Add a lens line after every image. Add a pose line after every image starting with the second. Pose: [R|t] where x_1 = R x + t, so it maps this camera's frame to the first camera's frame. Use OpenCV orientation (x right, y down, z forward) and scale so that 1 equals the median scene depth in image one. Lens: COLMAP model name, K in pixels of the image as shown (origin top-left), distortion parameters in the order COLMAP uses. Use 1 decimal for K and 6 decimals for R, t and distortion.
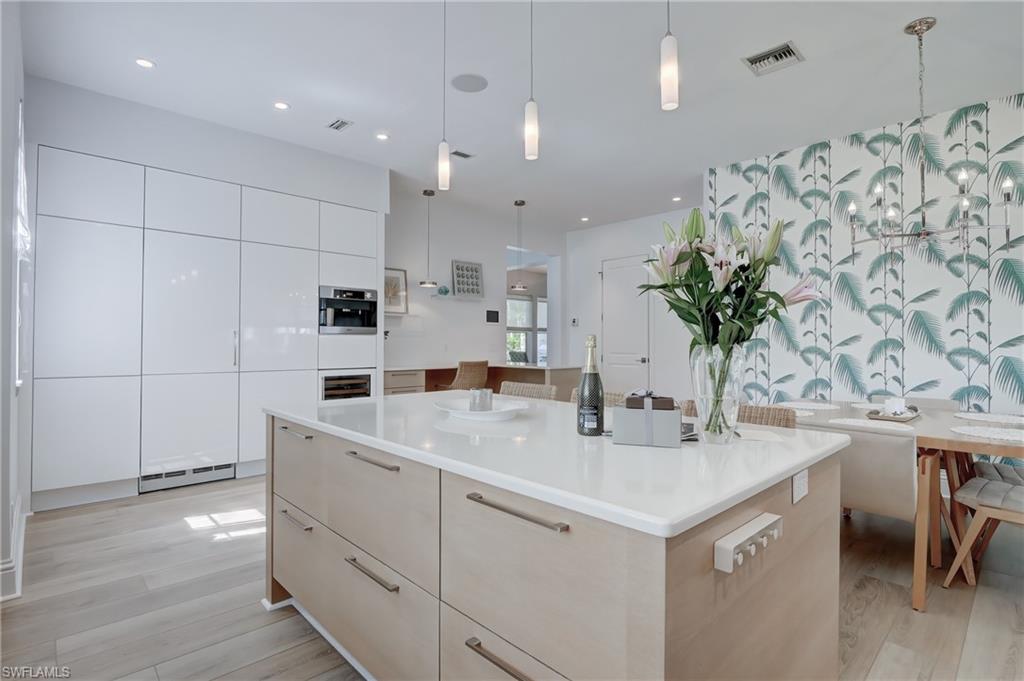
lens RADIAL K [[499.7, 0, 513.3], [0, 499.7, 342.0], [0, 0, 1]] dist [-0.011058, 0.000638]
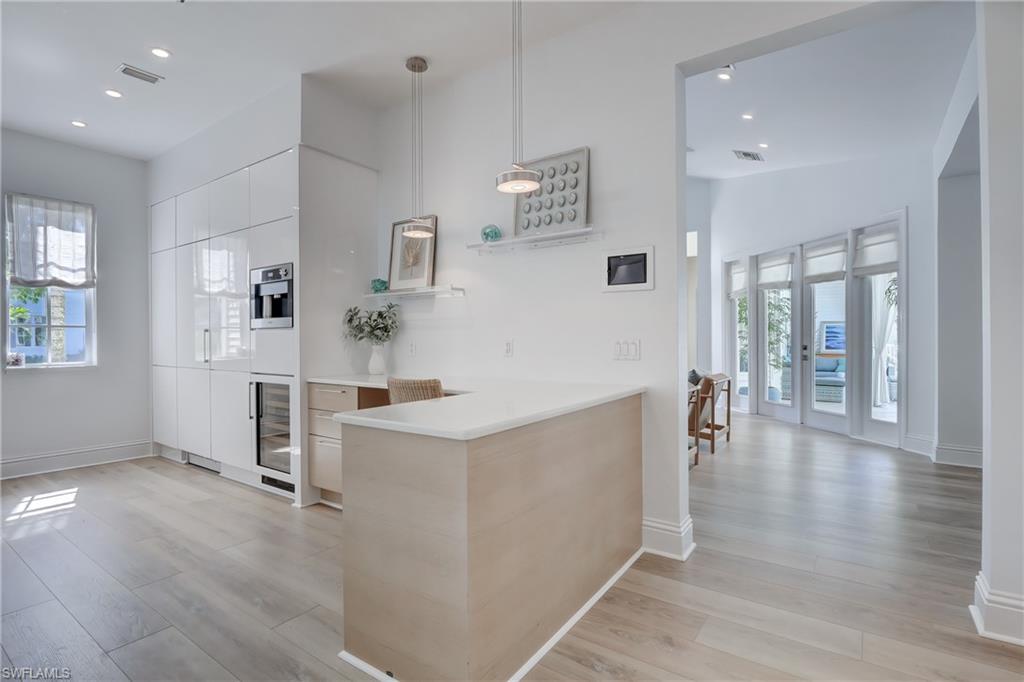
lens RADIAL K [[499.7, 0, 515.6], [0, 499.7, 340.9], [0, 0, 1]] dist [-0.011058, 0.000638]
pose [[0.189980, 0.000135, -0.981788, 0.432880], [0.008017, 0.999966, 0.001689, 0.004547], [0.981755, -0.008191, 0.189973, 1.116347]]
